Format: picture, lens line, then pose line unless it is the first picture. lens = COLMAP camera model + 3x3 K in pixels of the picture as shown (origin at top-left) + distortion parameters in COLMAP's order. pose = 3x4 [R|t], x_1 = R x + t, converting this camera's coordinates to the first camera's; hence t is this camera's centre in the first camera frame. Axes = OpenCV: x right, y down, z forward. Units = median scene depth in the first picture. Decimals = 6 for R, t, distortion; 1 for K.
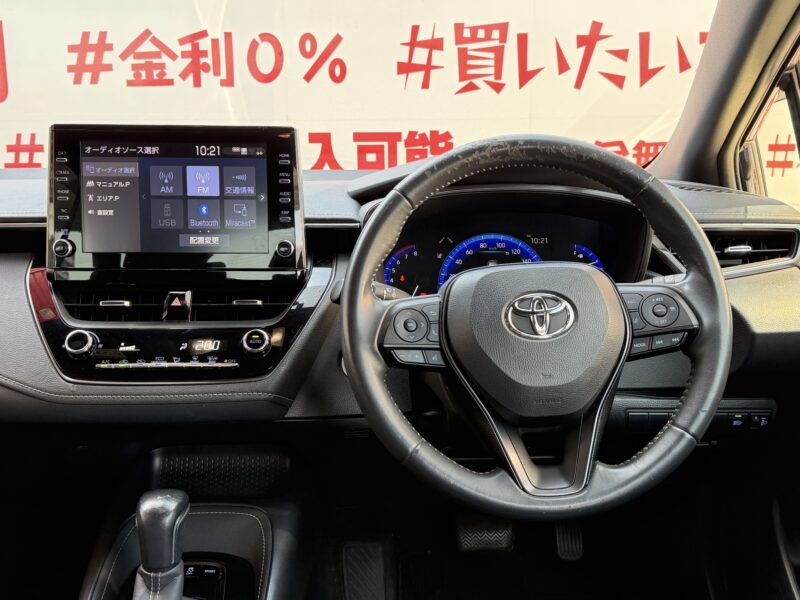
lens RADIAL K [[833.1, 0, 400.0], [0, 833.1, 300.0], [0, 0, 1]] dist [0.106264, -0.015911]
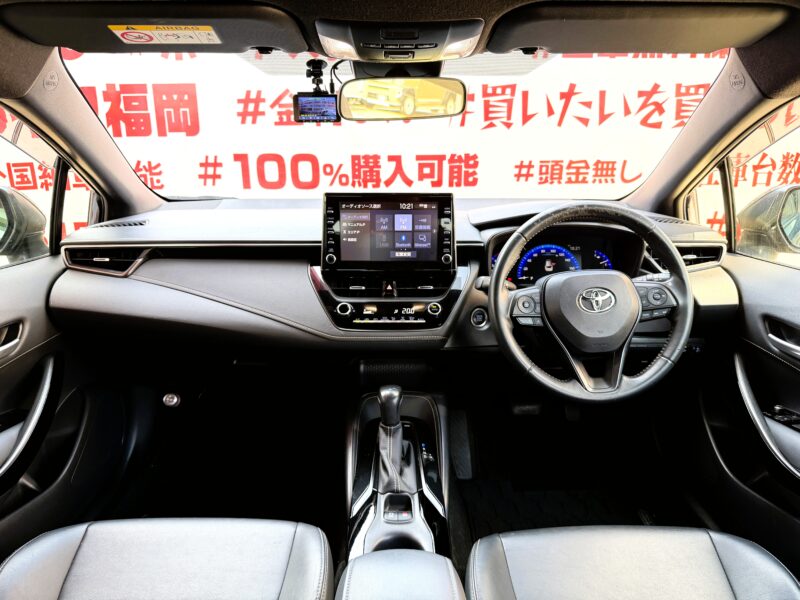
lens RADIAL K [[549.6, 0, 407.1], [0, 549.6, 299.0], [0, 0, 1]] dist [0.116253, -0.192629]
pose [[0.999959, 0.003468, -0.008306, -0.181922], [-0.002688, 0.995743, 0.092131, -0.071815], [0.008590, -0.092105, 0.995712, -0.195579]]
